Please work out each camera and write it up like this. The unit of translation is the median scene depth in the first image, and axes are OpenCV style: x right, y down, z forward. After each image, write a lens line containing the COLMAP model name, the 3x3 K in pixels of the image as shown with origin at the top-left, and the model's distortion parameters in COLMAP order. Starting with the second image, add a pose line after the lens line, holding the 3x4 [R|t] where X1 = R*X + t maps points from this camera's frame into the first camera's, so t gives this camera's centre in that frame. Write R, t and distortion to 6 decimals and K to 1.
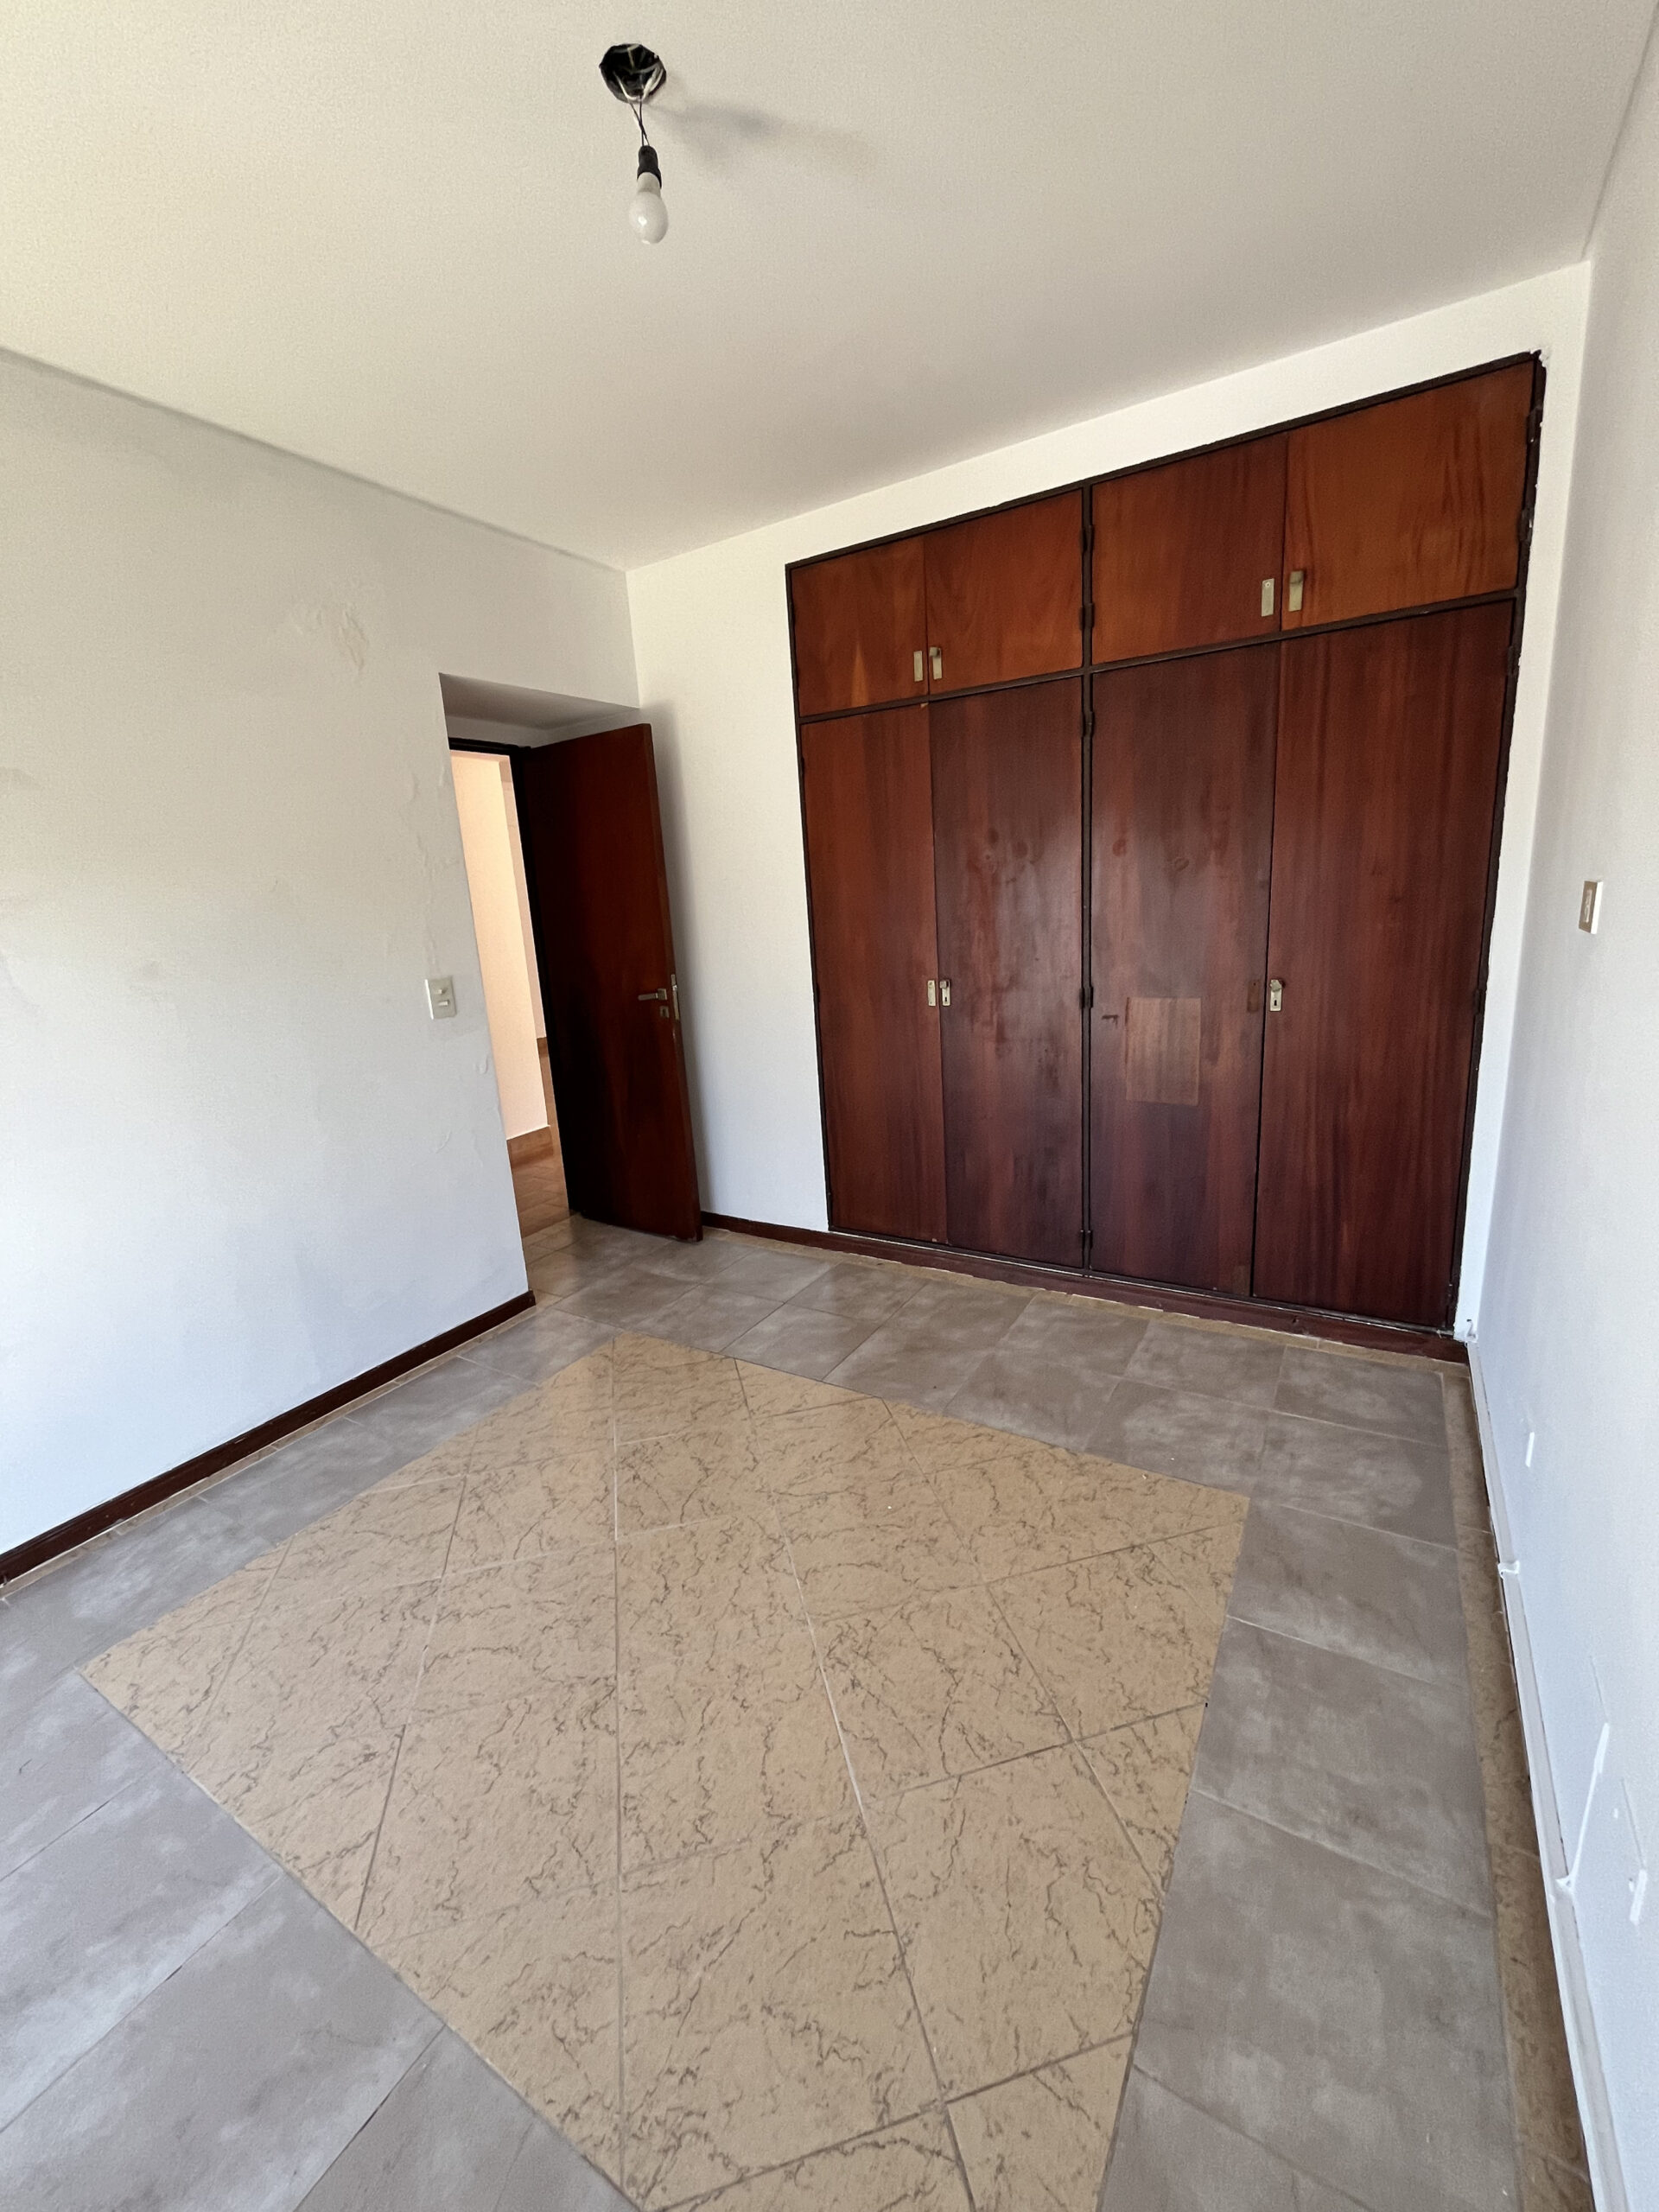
lens RADIAL K [[895.7, 0, 826.7], [0, 895.7, 1101.0], [0, 0, 1]] dist [-0.004266, 0.000950]
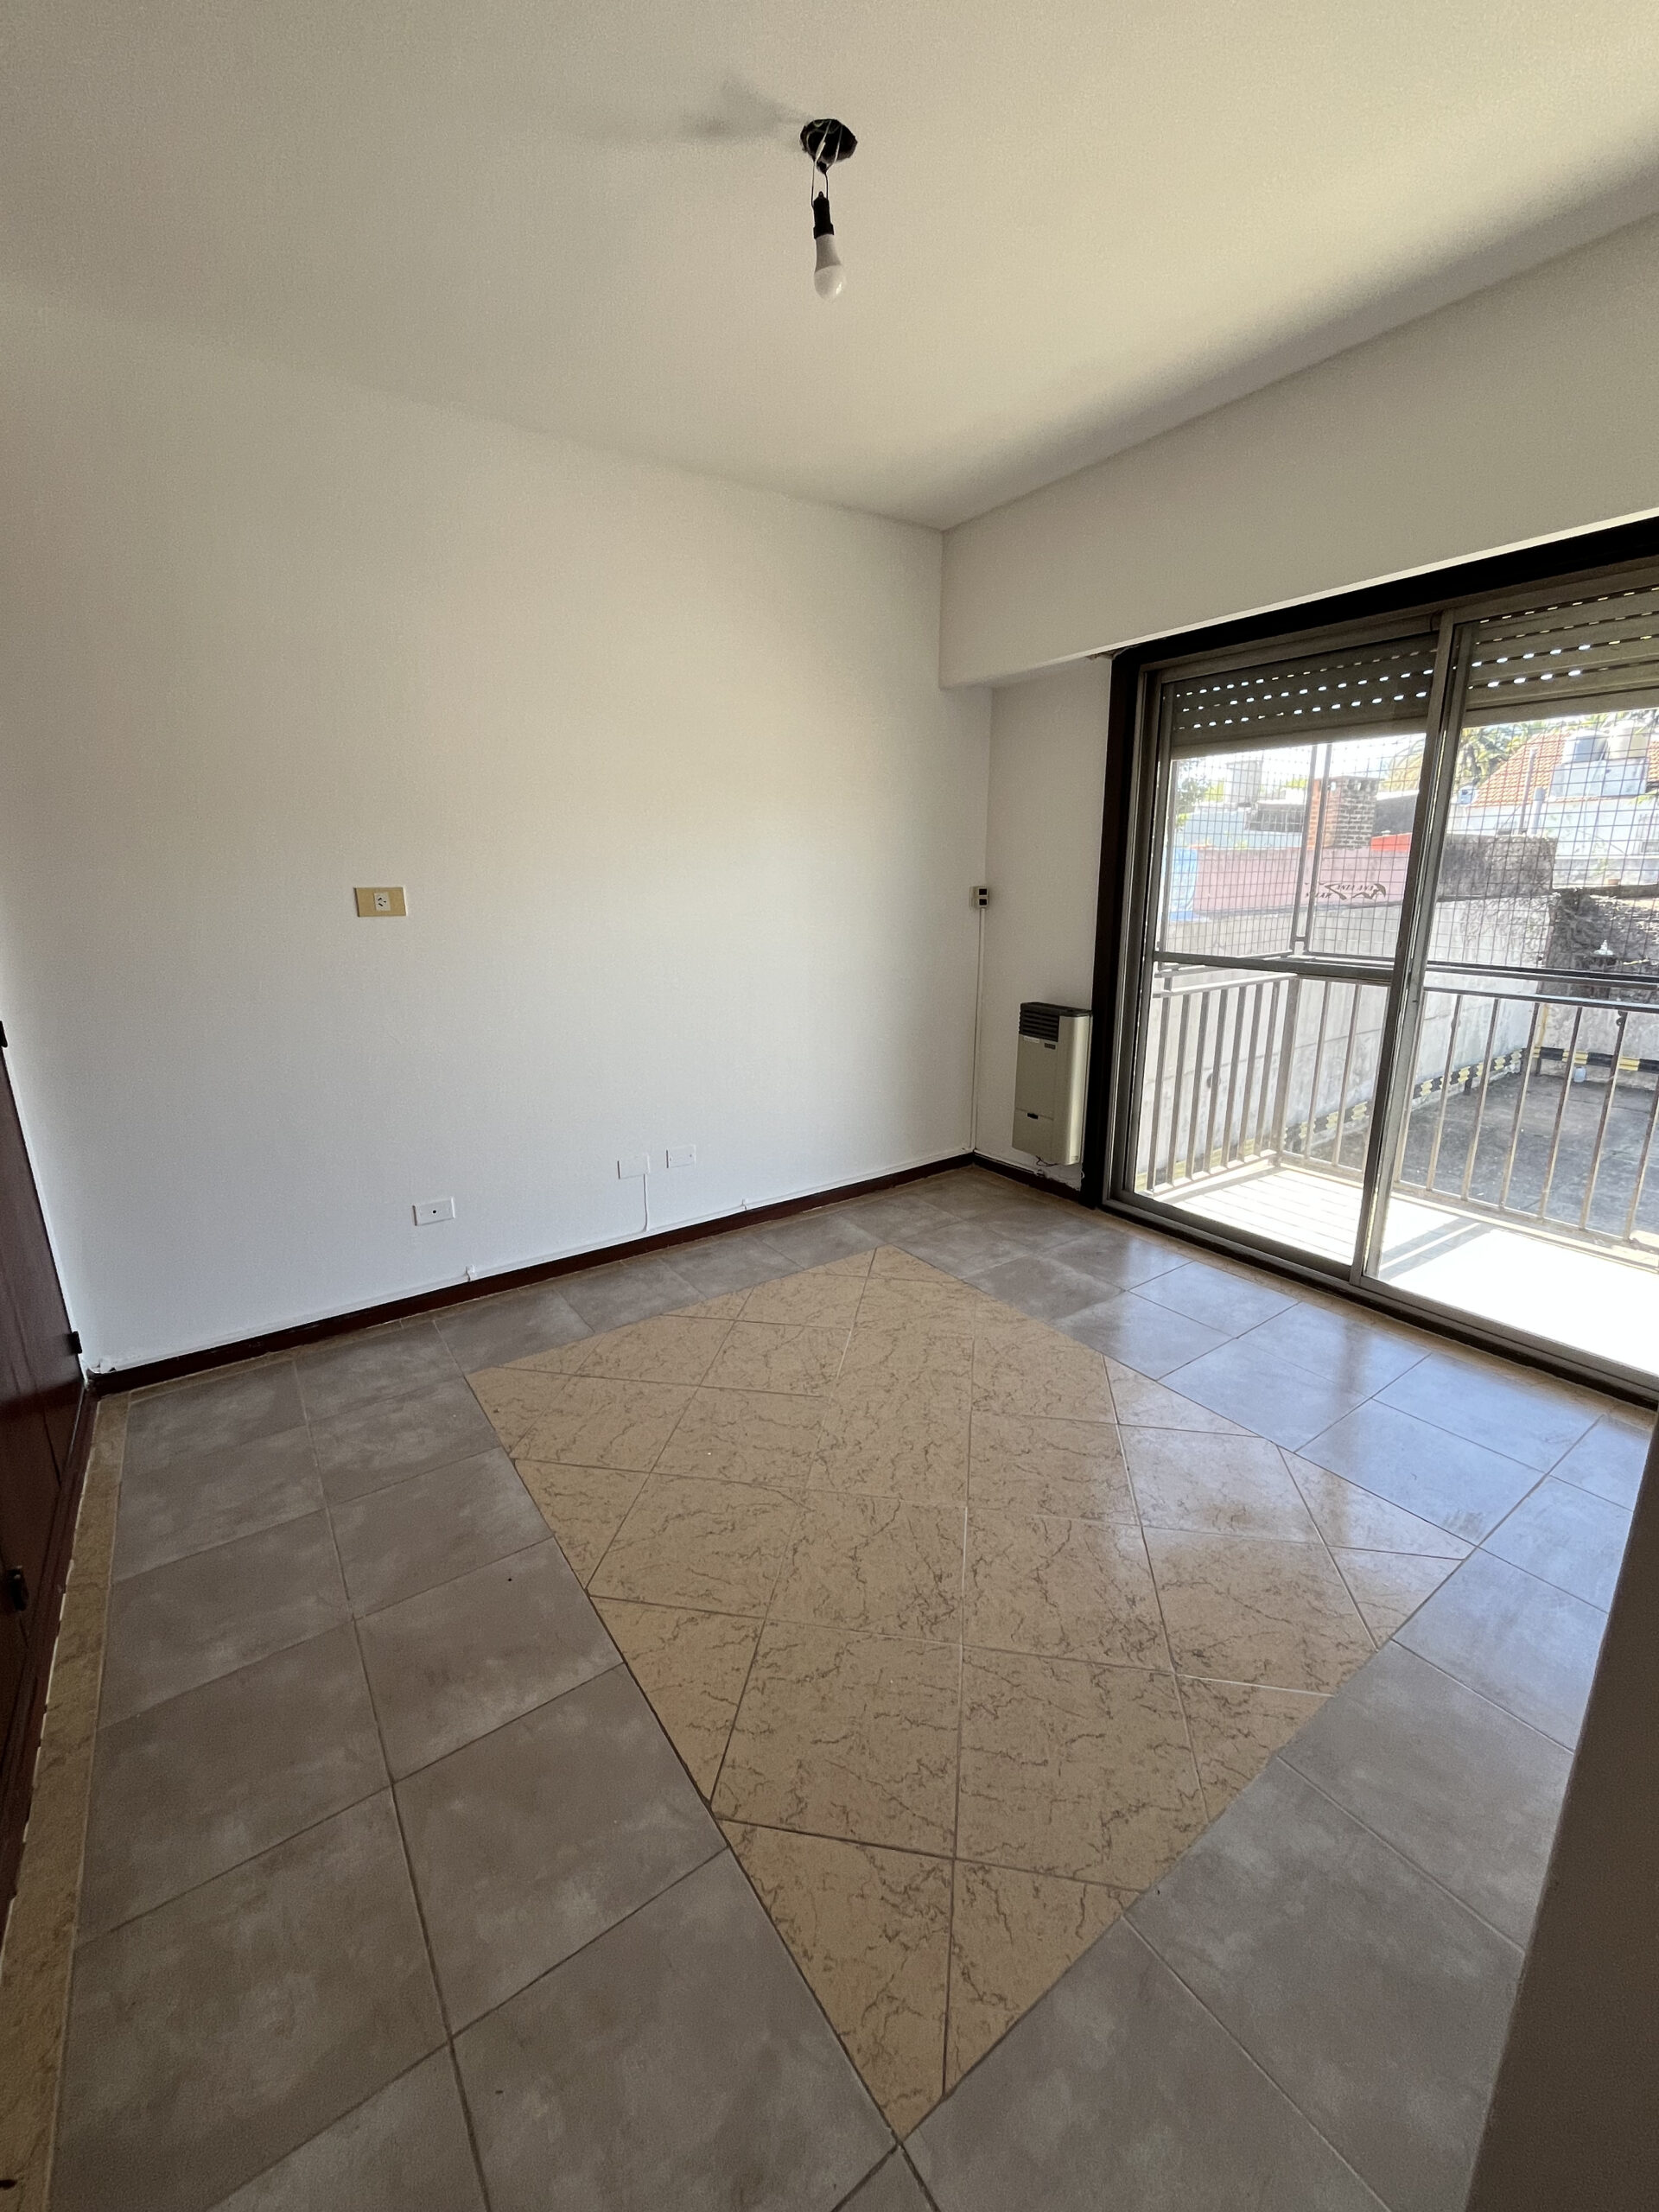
lens RADIAL K [[895.7, 0, 827.7], [0, 895.7, 1101.0], [0, 0, 1]] dist [-0.004266, 0.000950]
pose [[-0.915112, -0.030682, 0.402031, -0.454185], [0.154522, 0.894284, 0.419976, -0.326874], [-0.372415, 0.446447, -0.813629, 1.578630]]
